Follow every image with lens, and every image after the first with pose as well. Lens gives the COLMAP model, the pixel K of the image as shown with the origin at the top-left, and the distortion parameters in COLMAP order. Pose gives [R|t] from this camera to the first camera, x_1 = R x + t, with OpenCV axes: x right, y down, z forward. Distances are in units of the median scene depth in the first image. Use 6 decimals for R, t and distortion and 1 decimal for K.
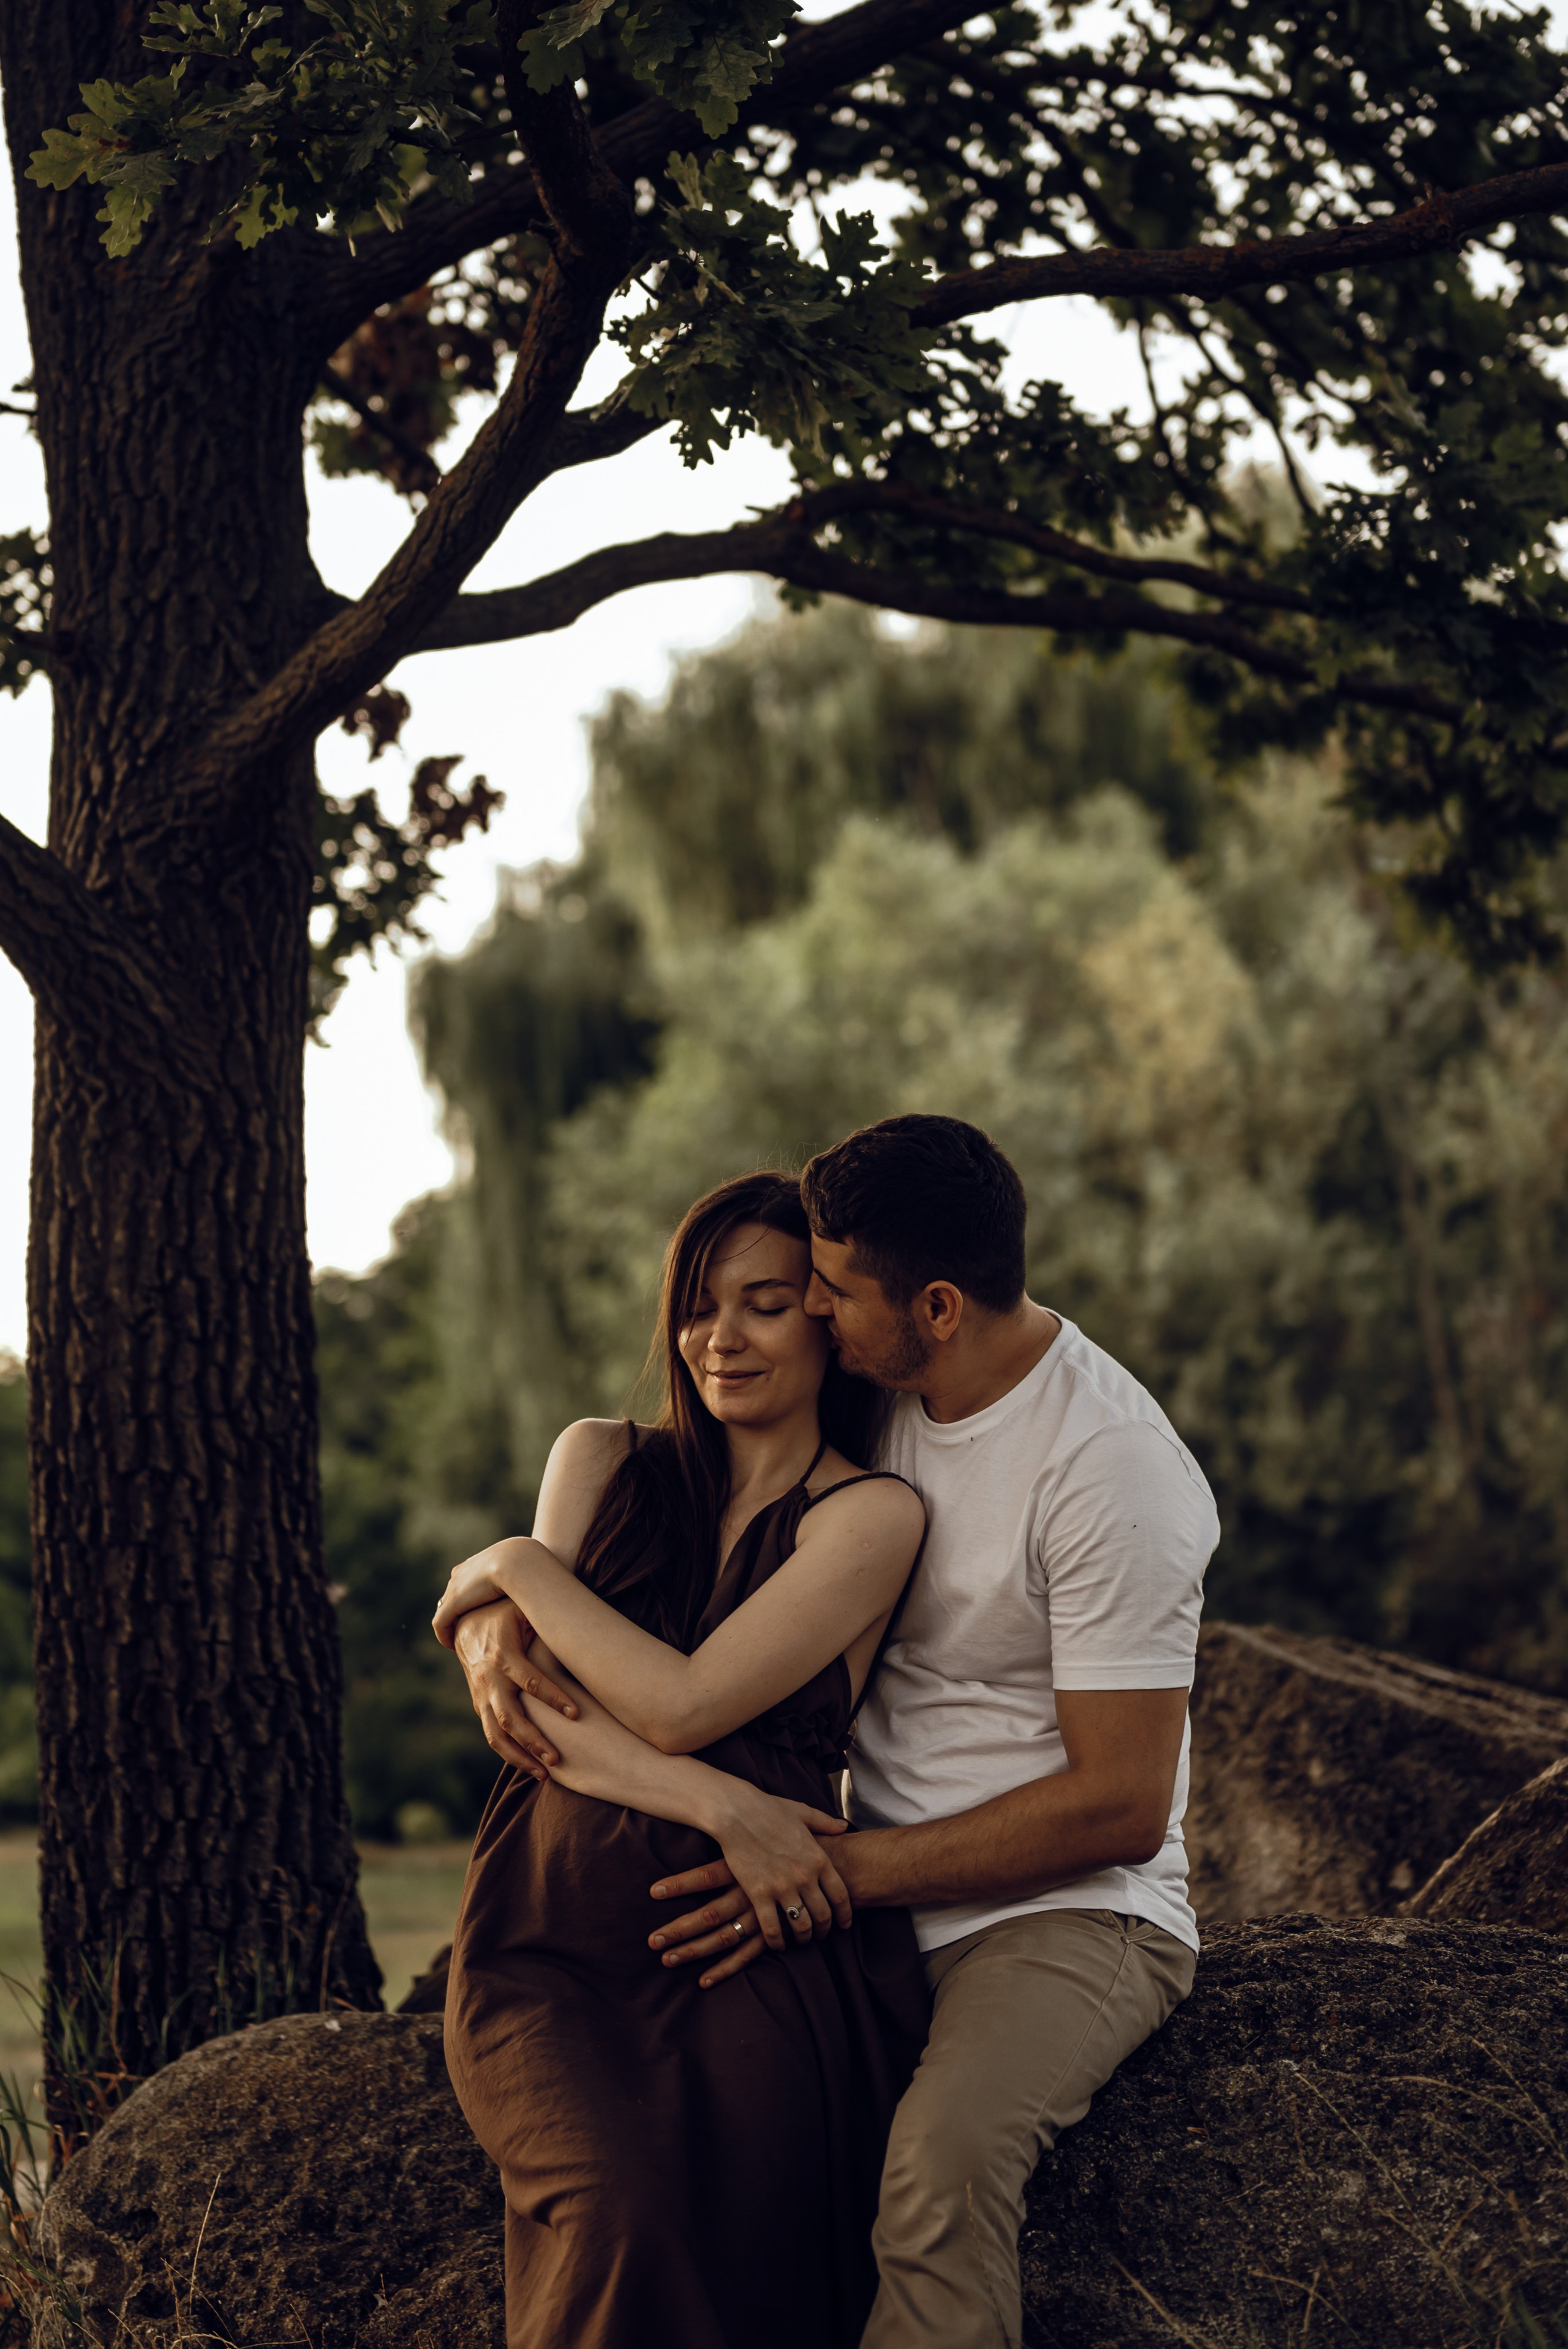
lens RADIAL K [[4517.9, 0, 810.8], [0, 4517.9, 927.1], [0, 0, 1]] dist [0.026740, 0.000000]
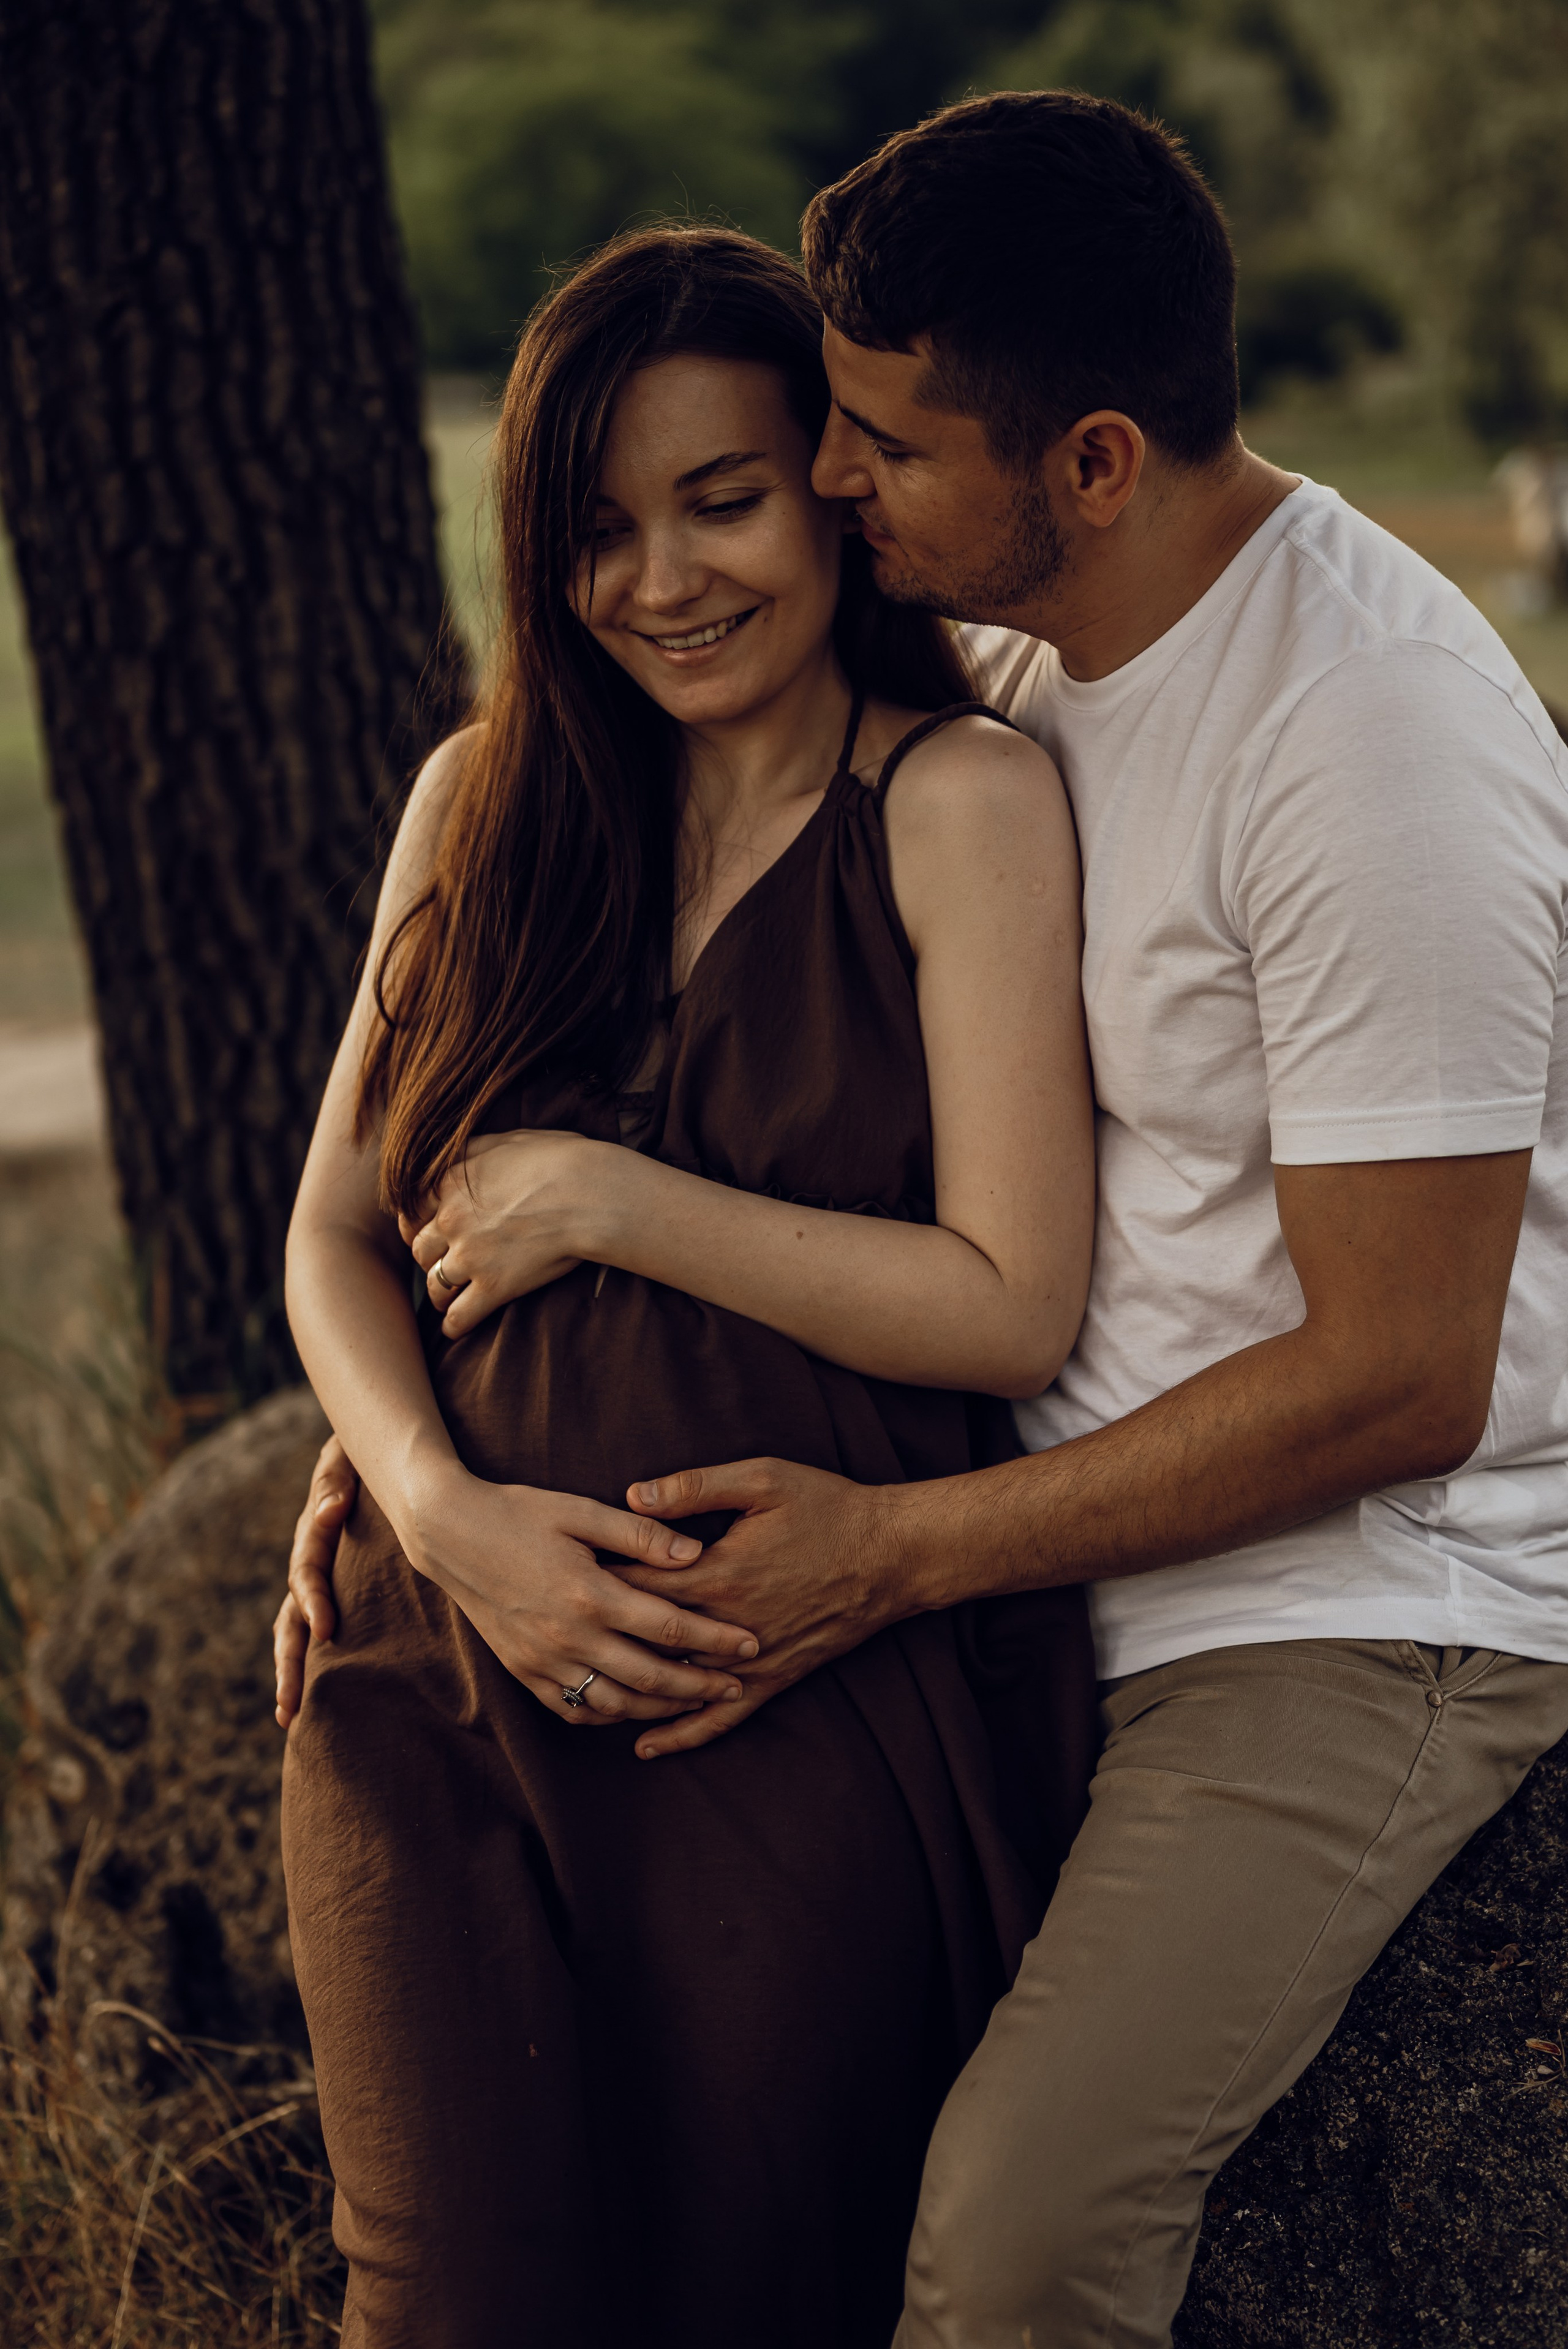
lens RADIAL K [[4517.9, 0, 837.8], [0, 4517.9, 1190.5], [0, 0, 1]] dist [0.026740, 0.000000]
pose [[0.983538, -0.015857, -0.180007, 0.071545], [0.080713, 0.929804, 0.359095, -0.022469], [0.161677, -0.367713, 0.915777, 0.370899]]
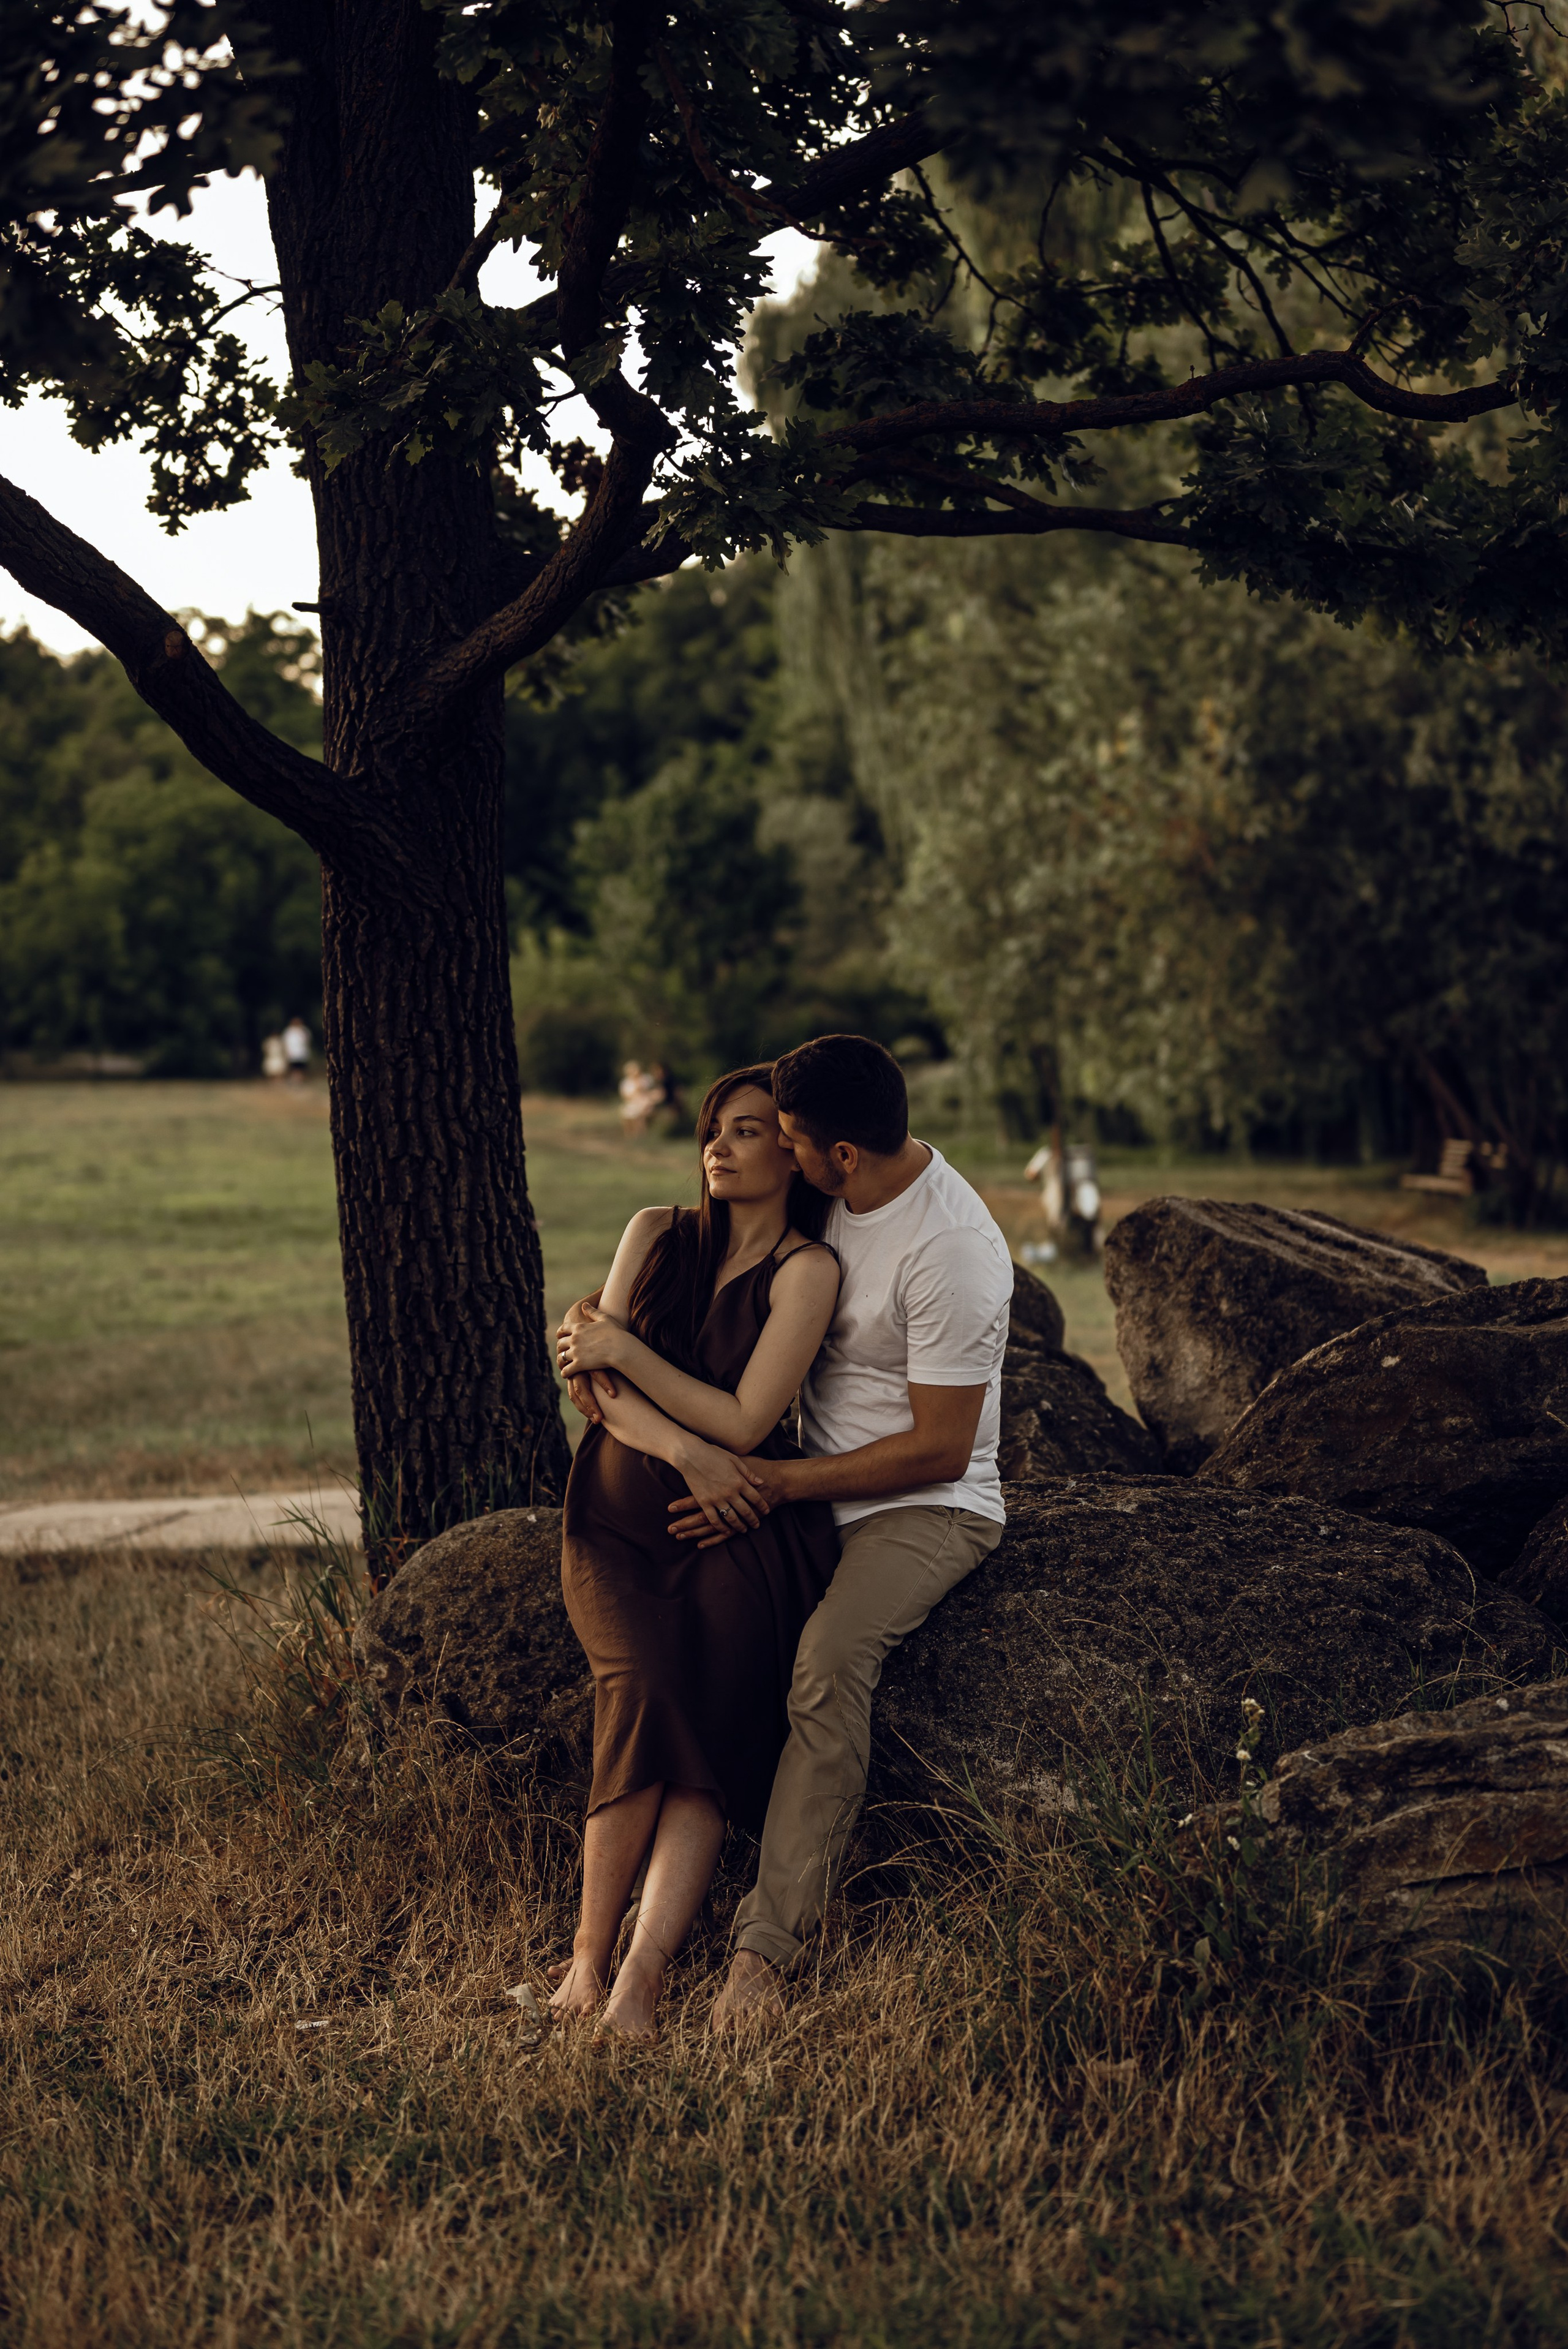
lens RADIAL K [[4517.9, 0, 682.7], [0, 4517.9, 1065.9], [0, 0, 1]] dist [0.026740, 0.000000]
pose [[0.993452, -0.009918, -0.113815, 0.119299], [0.032397, 0.979787, 0.197401, -0.207539], [0.109557, -0.199795, 0.973694, -0.467503]]
